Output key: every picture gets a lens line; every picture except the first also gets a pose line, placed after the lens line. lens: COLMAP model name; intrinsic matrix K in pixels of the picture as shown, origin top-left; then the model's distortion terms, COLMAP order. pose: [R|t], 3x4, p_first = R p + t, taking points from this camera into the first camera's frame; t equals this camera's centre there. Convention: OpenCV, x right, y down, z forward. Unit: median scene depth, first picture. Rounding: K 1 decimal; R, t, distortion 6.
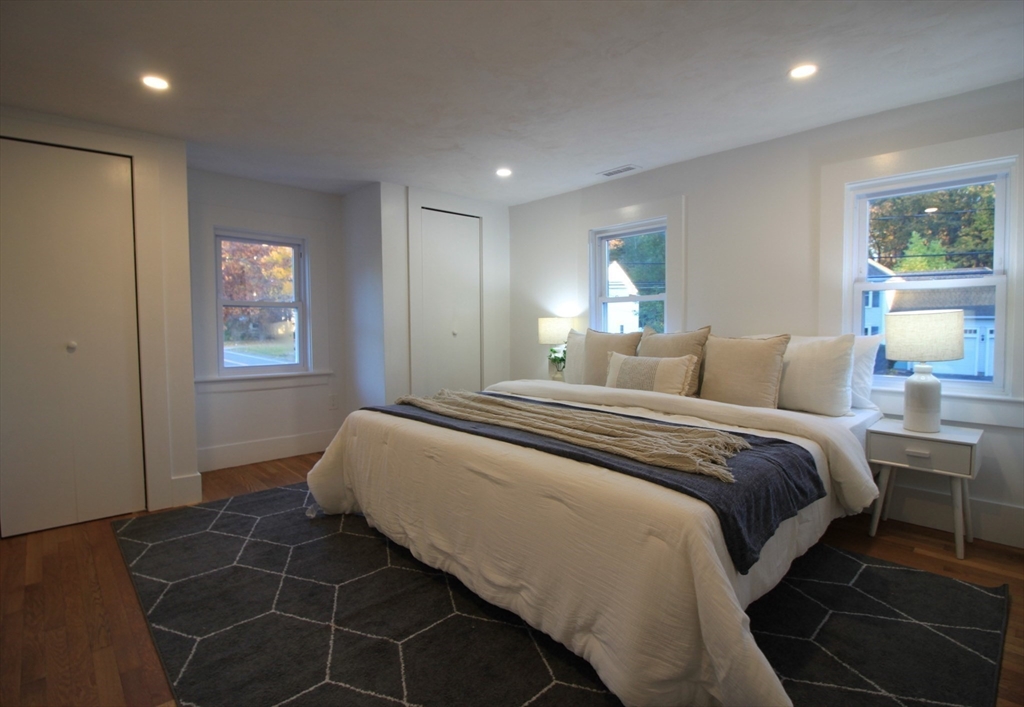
lens RADIAL K [[503.7, 0, 512.4], [0, 503.7, 349.4], [0, 0, 1]] dist [0.000360, -0.000159]
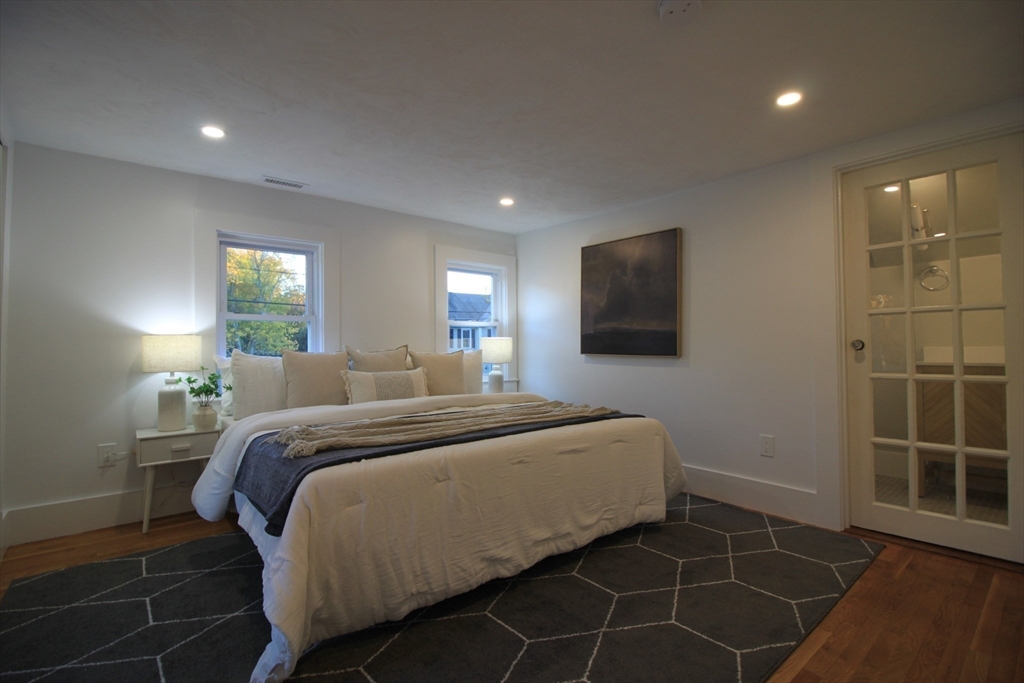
lens RADIAL K [[479.7, 0, 512.2], [0, 479.7, 342.5], [0, 0, 1]] dist [-0.002900, -0.000197]
pose [[0.055256, 0.022554, 0.998217, -1.017137], [0.064605, 0.997569, -0.026115, -0.004862], [-0.996380, 0.065933, 0.053665, 0.838111]]
